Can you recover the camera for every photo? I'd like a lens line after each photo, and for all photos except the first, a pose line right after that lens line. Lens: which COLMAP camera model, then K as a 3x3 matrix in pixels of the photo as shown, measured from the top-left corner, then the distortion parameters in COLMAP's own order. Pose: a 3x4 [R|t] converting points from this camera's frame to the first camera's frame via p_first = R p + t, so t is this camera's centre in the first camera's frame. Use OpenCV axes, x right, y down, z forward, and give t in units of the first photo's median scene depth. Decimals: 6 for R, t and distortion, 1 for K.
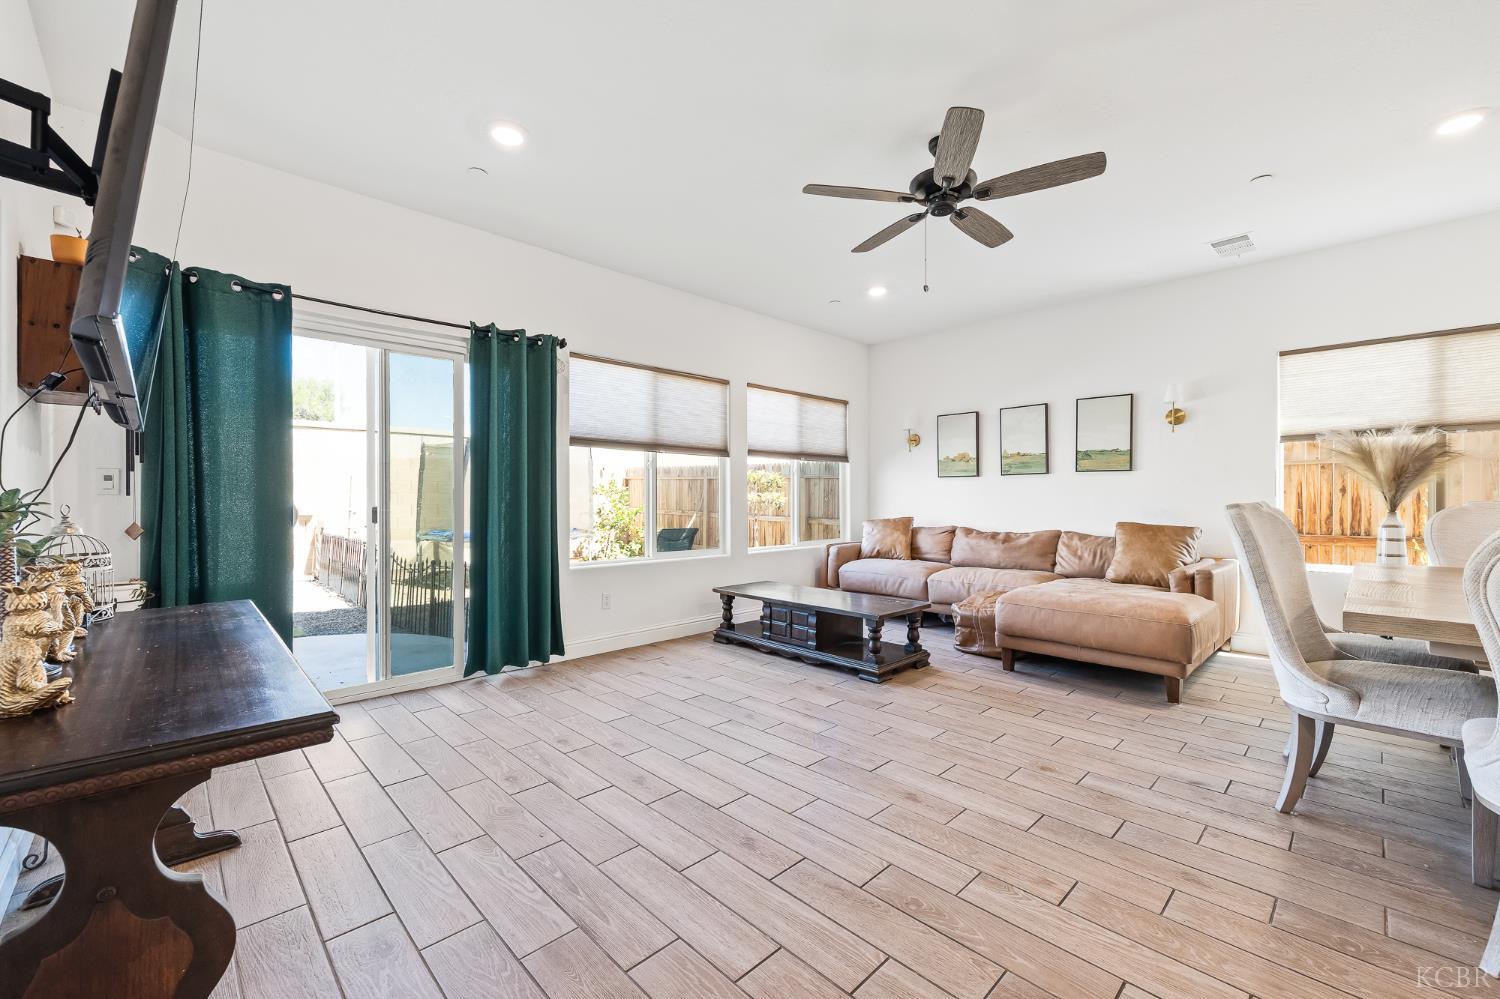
lens RADIAL K [[606.4, 0, 750.0], [0, 606.4, 499.5], [0, 0, 1]] dist [0.000269, 0.000083]
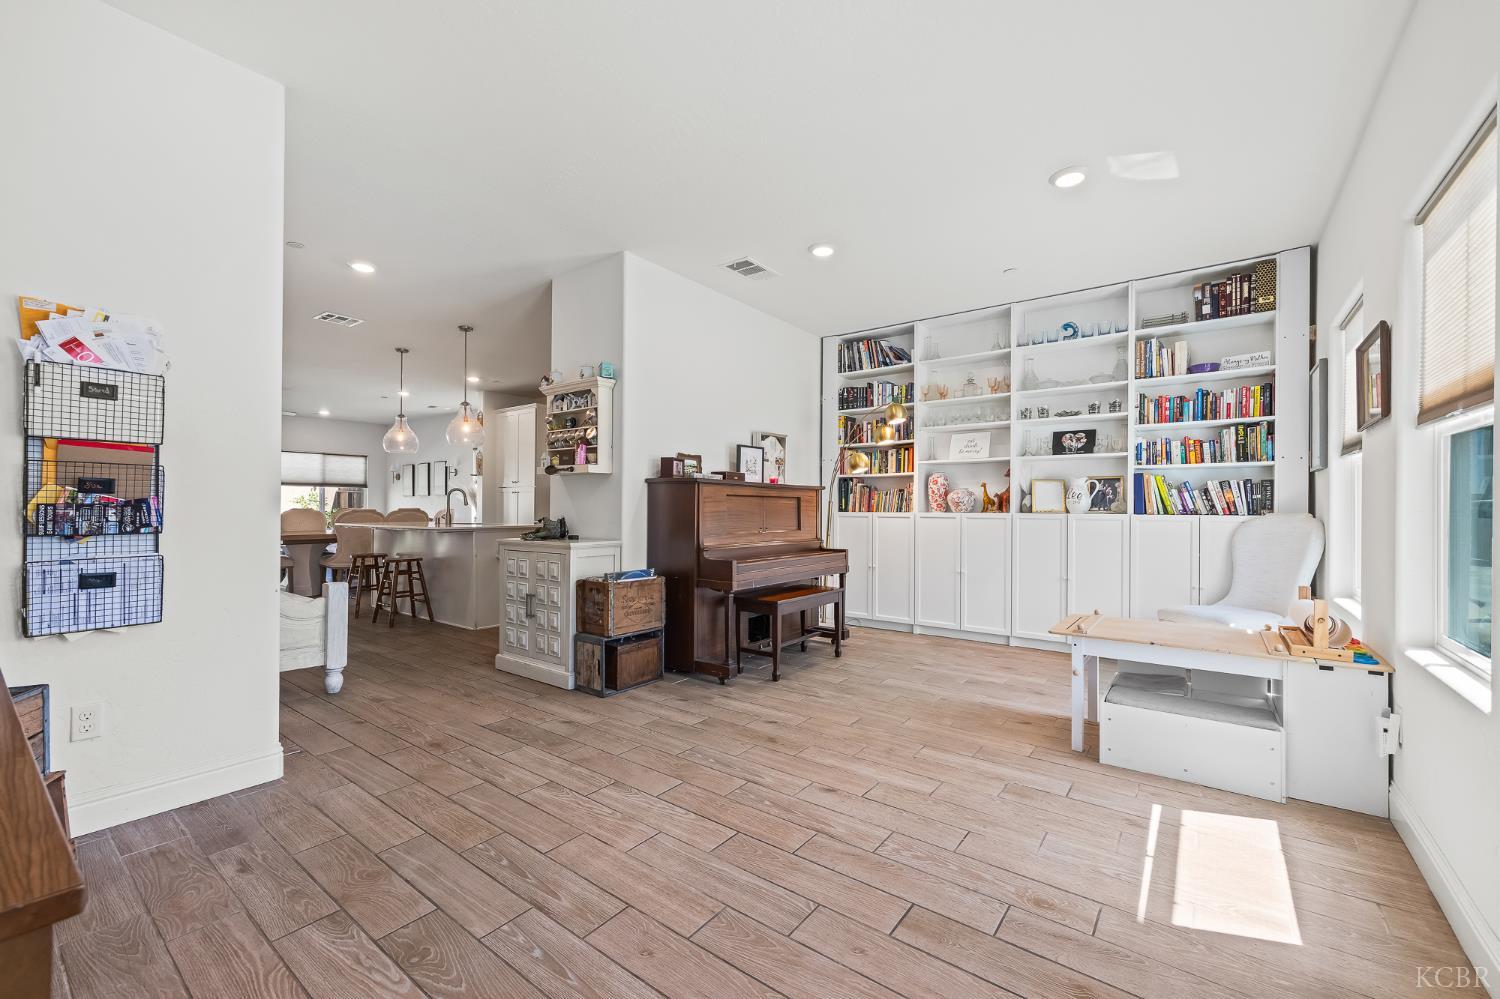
lens RADIAL K [[609.7, 0, 755.4], [0, 609.7, 506.5], [0, 0, 1]] dist [-0.001328, 0.000107]
pose [[0.988021, 0.004743, 0.154244, 1.677061], [-0.004089, 0.999981, -0.004556, 0.005319], [-0.154263, 0.003870, 0.988022, -1.676508]]
